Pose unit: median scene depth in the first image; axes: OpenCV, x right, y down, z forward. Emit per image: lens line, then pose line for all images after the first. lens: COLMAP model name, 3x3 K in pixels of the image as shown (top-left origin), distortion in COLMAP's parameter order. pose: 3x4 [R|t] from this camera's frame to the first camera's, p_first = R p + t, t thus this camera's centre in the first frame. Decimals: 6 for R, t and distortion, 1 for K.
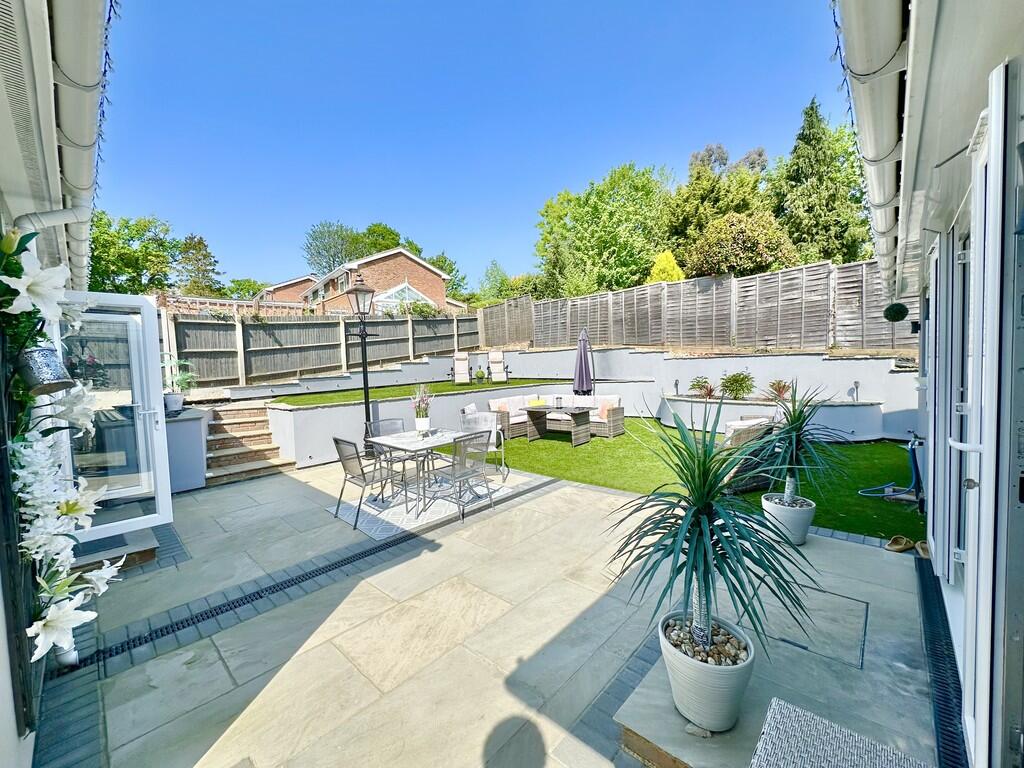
lens RADIAL K [[408.1, 0, 512.0], [0, 408.1, 384.0], [0, 0, 1]] dist [-0.002631, 0.000225]
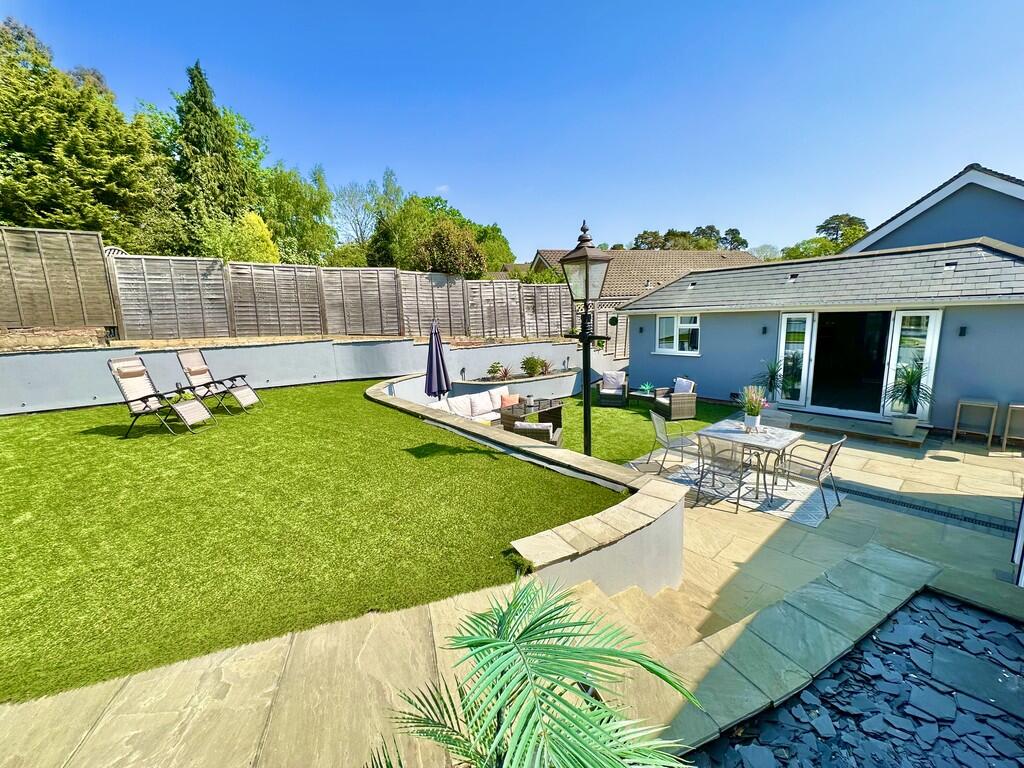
lens RADIAL K [[408.1, 0, 512.0], [0, 408.1, 384.0], [0, 0, 1]] dist [-0.002631, 0.000225]
pose [[0.113363, -0.132717, 0.984650, -1.151650], [0.080905, 0.988980, 0.123986, -0.158740], [-0.990254, 0.065607, 0.122852, 1.262461]]
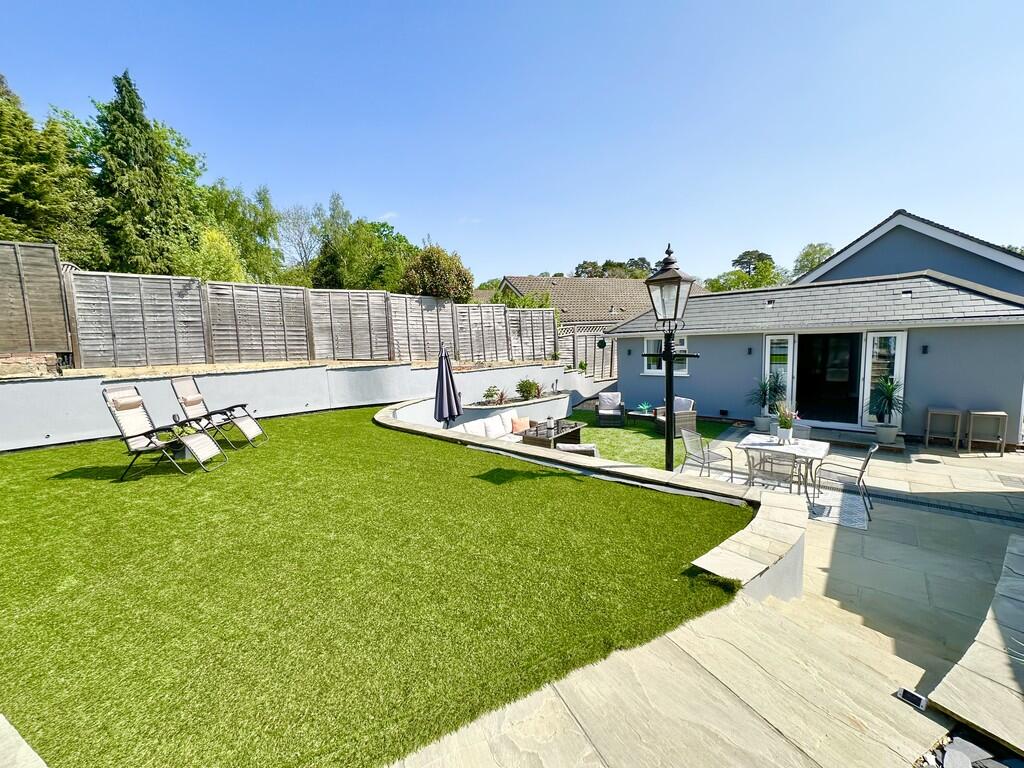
lens RADIAL K [[408.1, 0, 512.0], [0, 408.1, 384.0], [0, 0, 1]] dist [-0.002631, 0.000225]
pose [[-0.027794, -0.072274, 0.996997, -1.147706], [0.090768, 0.993080, 0.074520, -0.169966], [-0.995484, 0.092566, -0.021041, 1.510957]]
